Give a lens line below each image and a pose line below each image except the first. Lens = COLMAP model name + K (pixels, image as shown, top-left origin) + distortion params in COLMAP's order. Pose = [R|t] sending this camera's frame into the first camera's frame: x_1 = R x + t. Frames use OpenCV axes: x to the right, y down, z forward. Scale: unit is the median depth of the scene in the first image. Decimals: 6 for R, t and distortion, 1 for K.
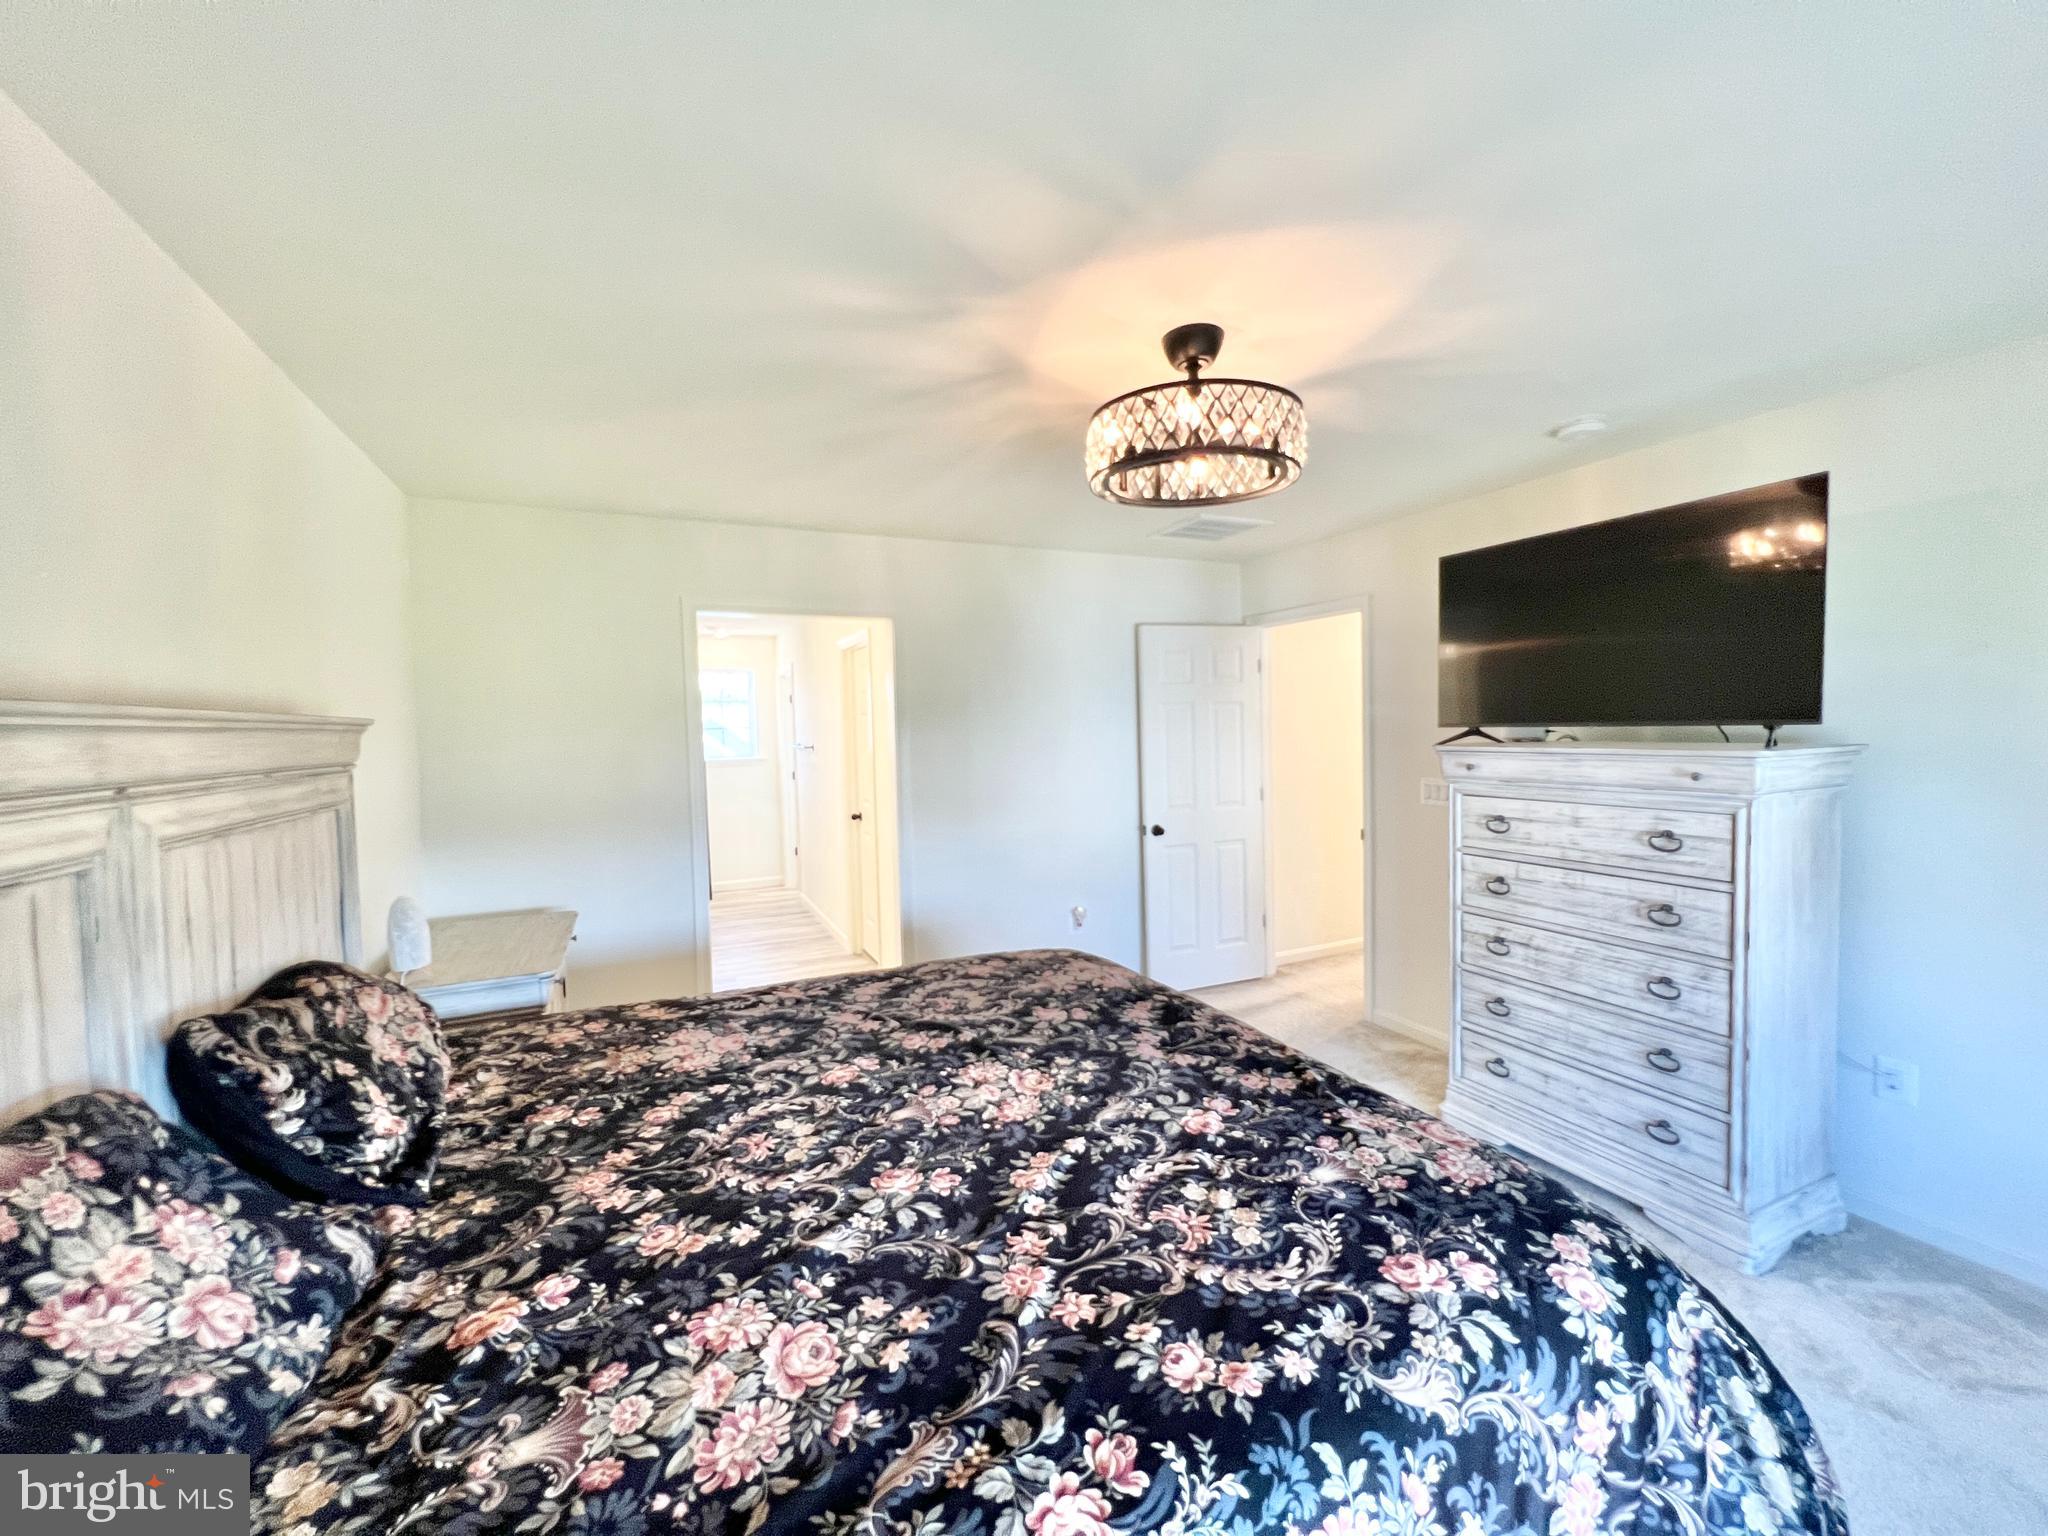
lens RADIAL K [[809.9, 0, 1015.9], [0, 809.9, 763.1], [0, 0, 1]] dist [0.002549, -0.000518]
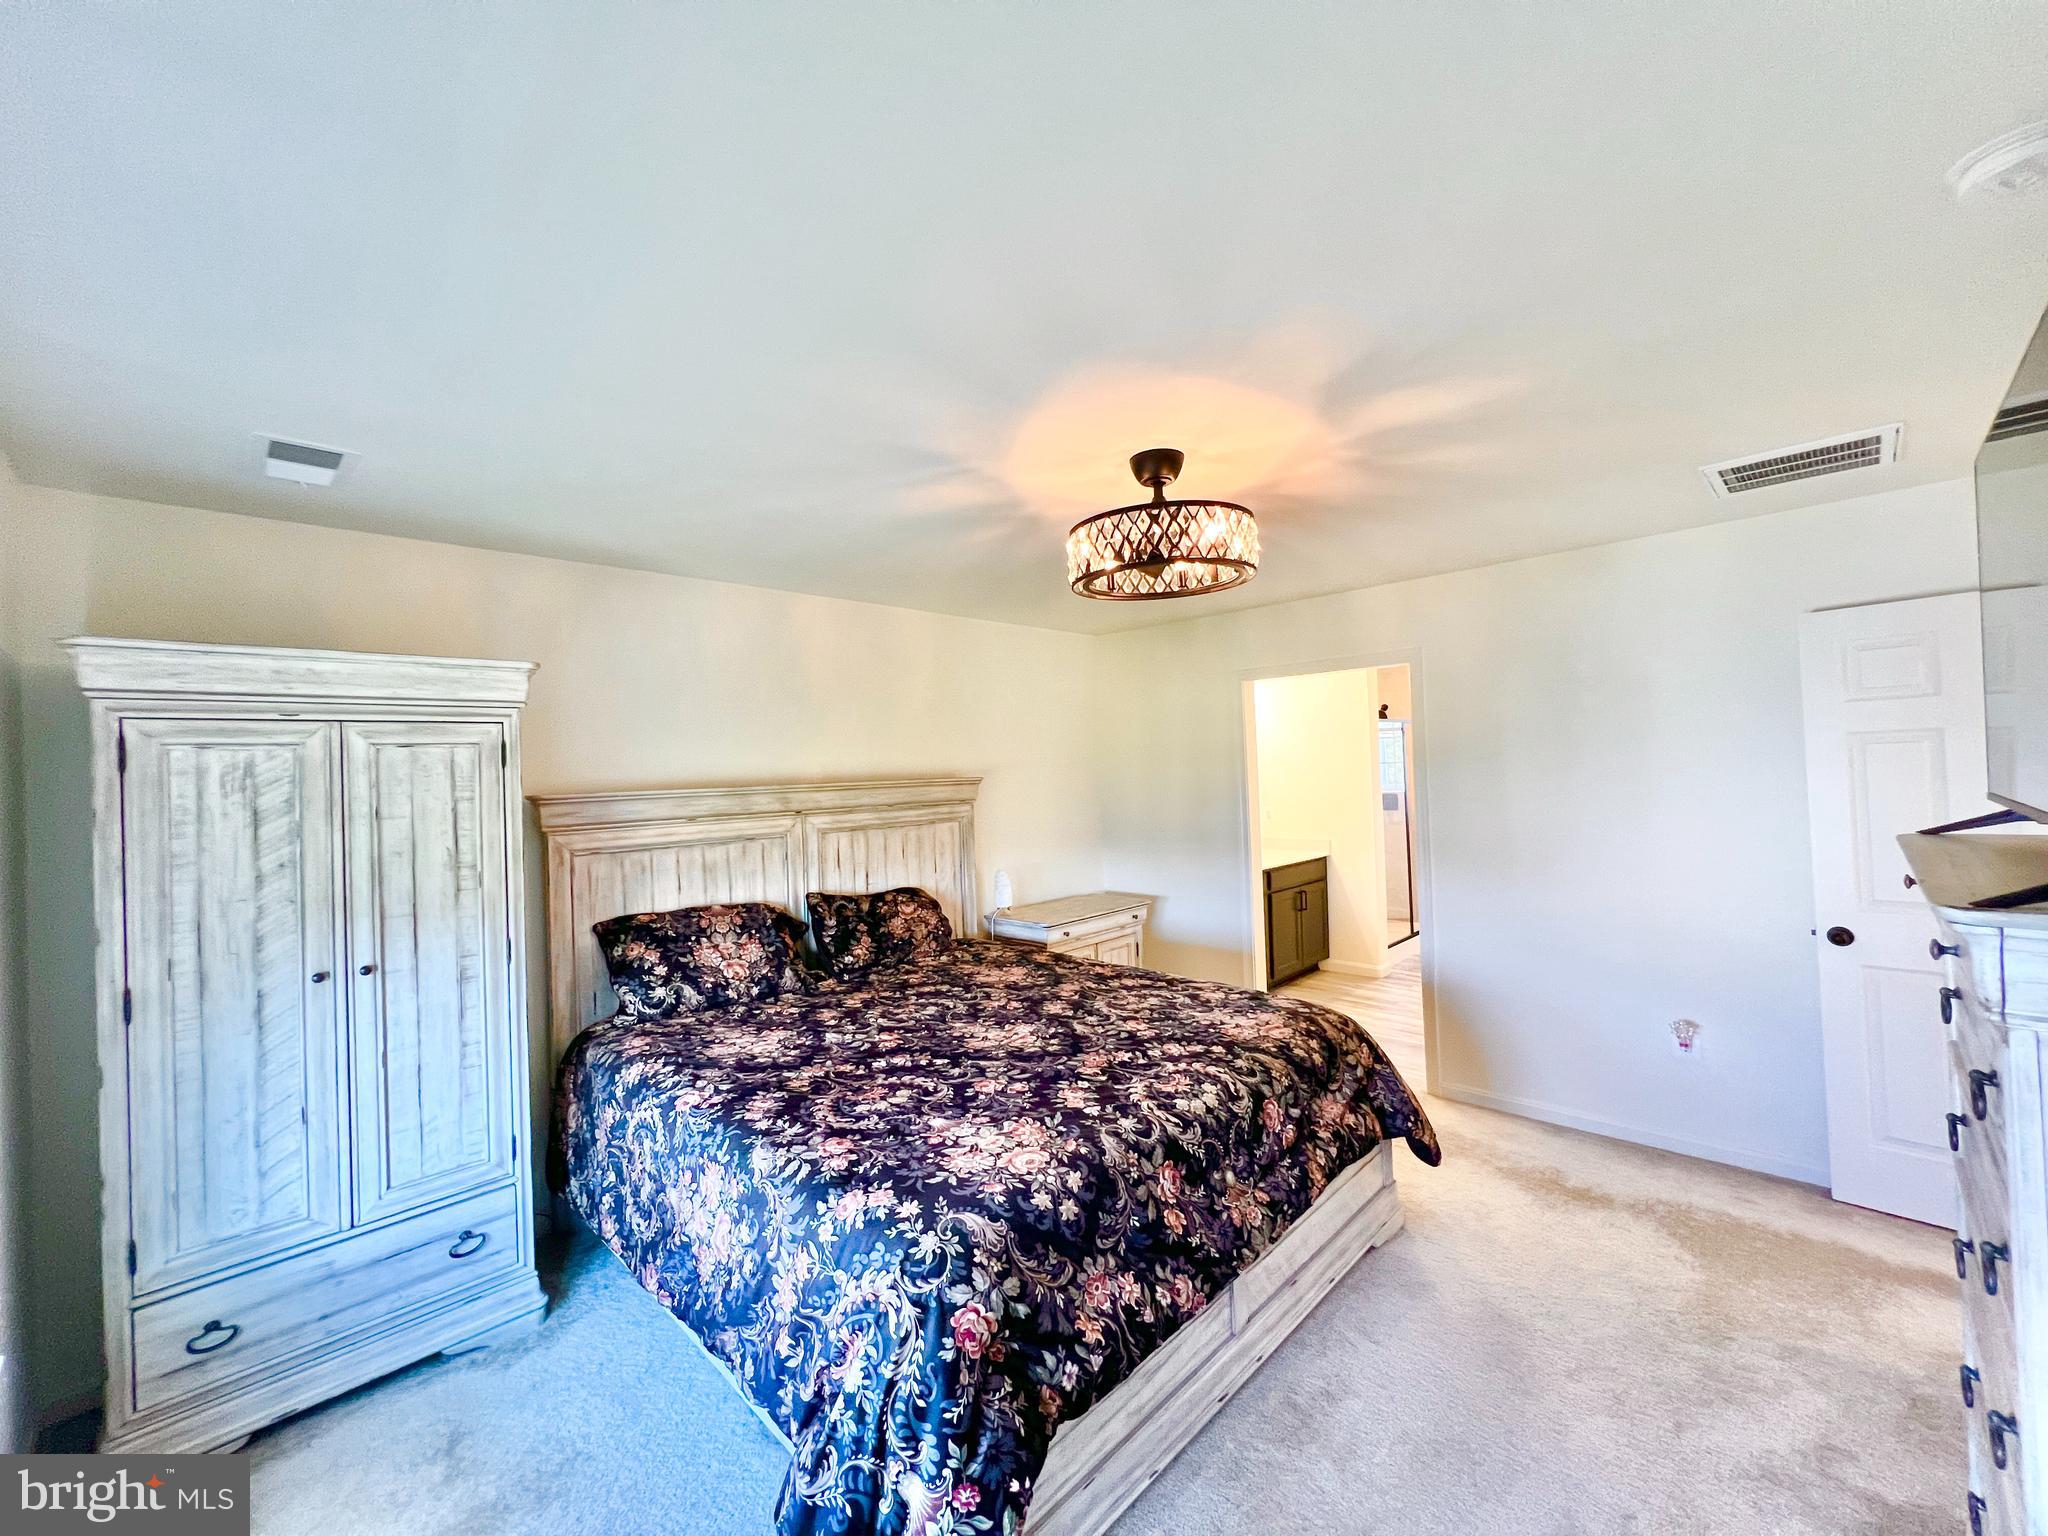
lens RADIAL K [[809.9, 0, 1012.8], [0, 809.9, 760.9], [0, 0, 1]] dist [0.002549, -0.000518]
pose [[0.343174, -0.007683, -0.939240, 1.860336], [-0.012135, 0.999847, -0.012613, -0.119141], [0.939193, 0.015726, 0.343028, 0.651922]]
